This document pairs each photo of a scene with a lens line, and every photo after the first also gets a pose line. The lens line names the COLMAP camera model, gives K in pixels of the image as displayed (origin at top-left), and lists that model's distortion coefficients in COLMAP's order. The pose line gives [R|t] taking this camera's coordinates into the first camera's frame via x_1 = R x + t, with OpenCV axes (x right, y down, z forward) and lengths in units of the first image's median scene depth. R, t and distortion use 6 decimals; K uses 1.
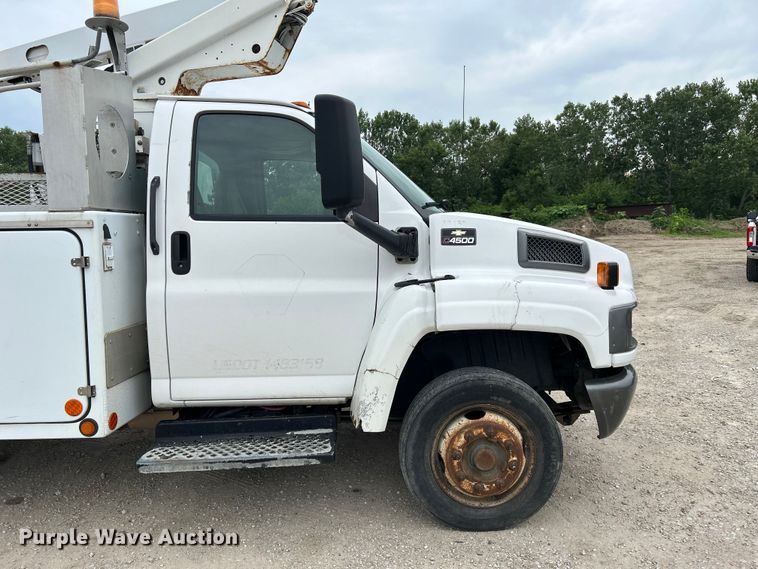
lens RADIAL K [[569.4, 0, 383.8], [0, 569.4, 279.0], [0, 0, 1]] dist [0.054993, -0.062797]
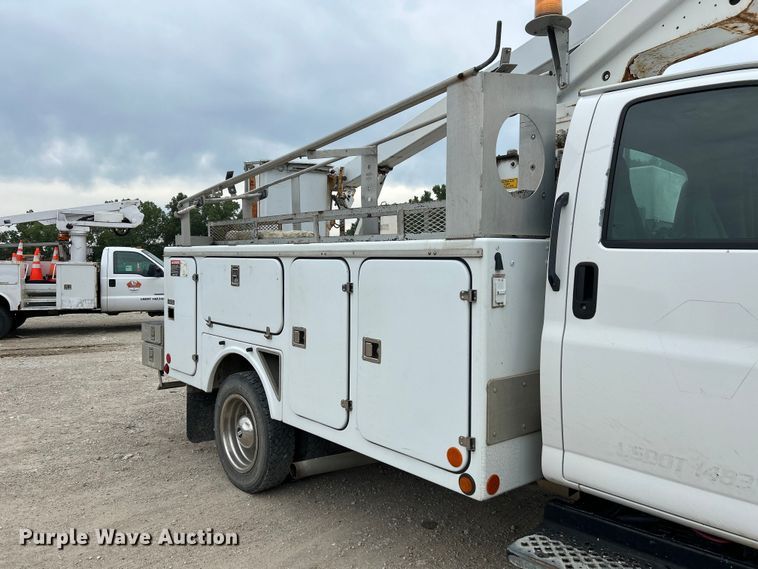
lens RADIAL K [[569.4, 0, 380.4], [0, 569.4, 284.3], [0, 0, 1]] dist [0.054993, -0.062797]
pose [[0.661375, 0.051805, -0.748264, 0.035463], [-0.069931, 0.997525, 0.007252, -0.039814], [0.746788, 0.047530, 0.663361, 0.287350]]
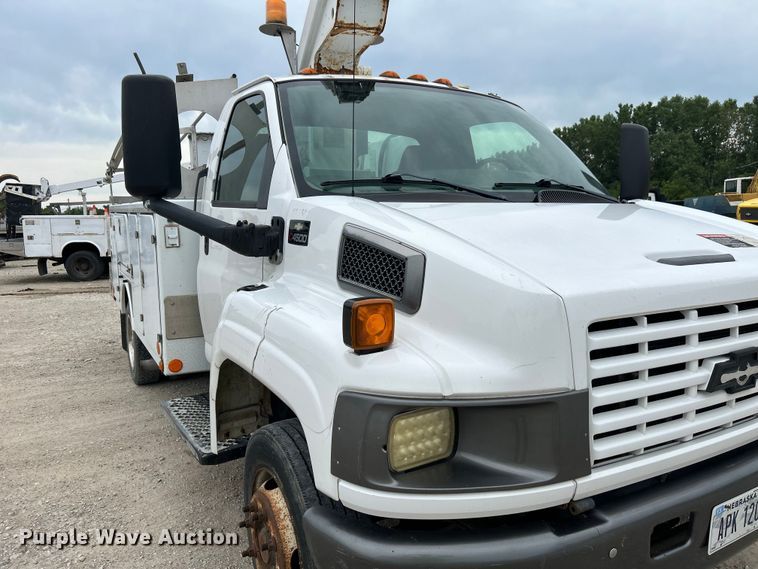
lens RADIAL K [[569.4, 0, 386.1], [0, 569.4, 288.5], [0, 0, 1]] dist [0.054993, -0.062797]
pose [[0.491260, 0.130896, -0.861121, 0.788394], [-0.063957, 0.991396, 0.114212, -0.092375], [0.868662, -0.001033, 0.495404, 0.741528]]
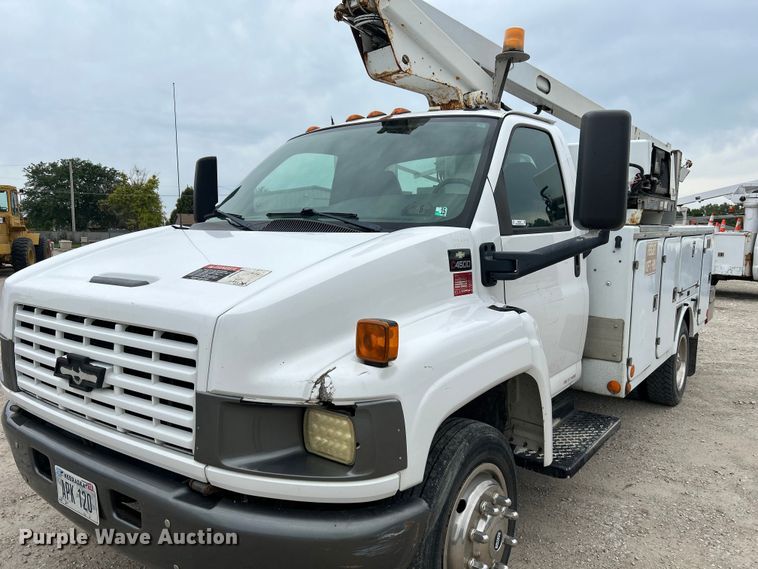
lens RADIAL K [[569.4, 0, 383.3], [0, 569.4, 287.7], [0, 0, 1]] dist [0.054993, -0.062797]
pose [[-0.605708, 0.101152, -0.789231, 0.795743], [-0.045588, 0.985846, 0.161338, -0.200167], [0.794380, 0.133703, -0.592523, 2.038883]]
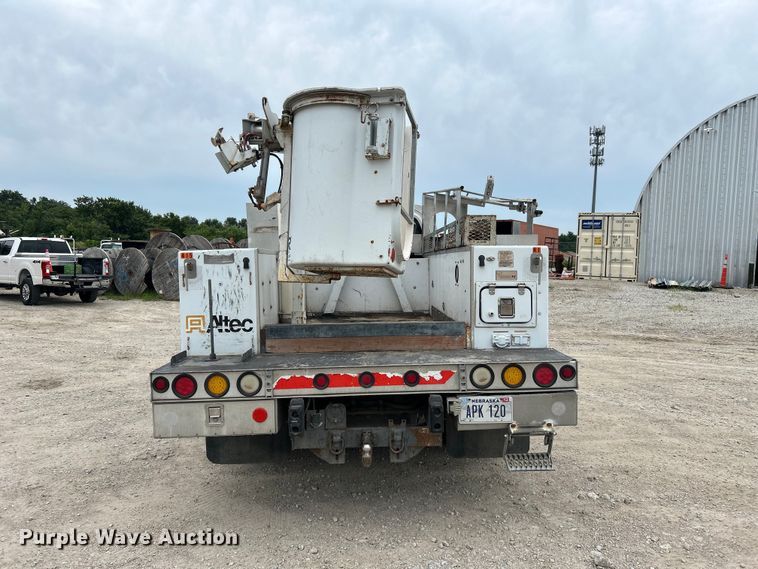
lens RADIAL K [[569.4, 0, 379.2], [0, 569.4, 279.8], [0, 0, 1]] dist [0.054993, -0.062797]
pose [[-0.021057, -0.012484, 0.999700, -2.880724], [0.072727, 0.997254, 0.013986, -0.061035], [-0.997130, 0.073000, -0.020091, 1.318493]]
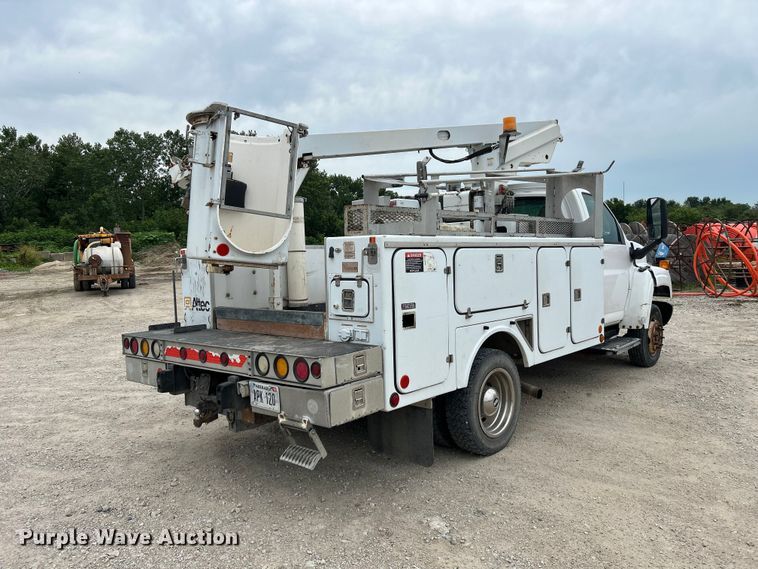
lens RADIAL K [[569.4, 0, 385.2], [0, 569.4, 279.9], [0, 0, 1]] dist [0.054993, -0.062797]
pose [[0.676520, -0.031861, 0.735734, -2.456465], [0.065247, 0.997728, -0.016789, 0.021494], [-0.733528, 0.059363, 0.677062, 0.117350]]
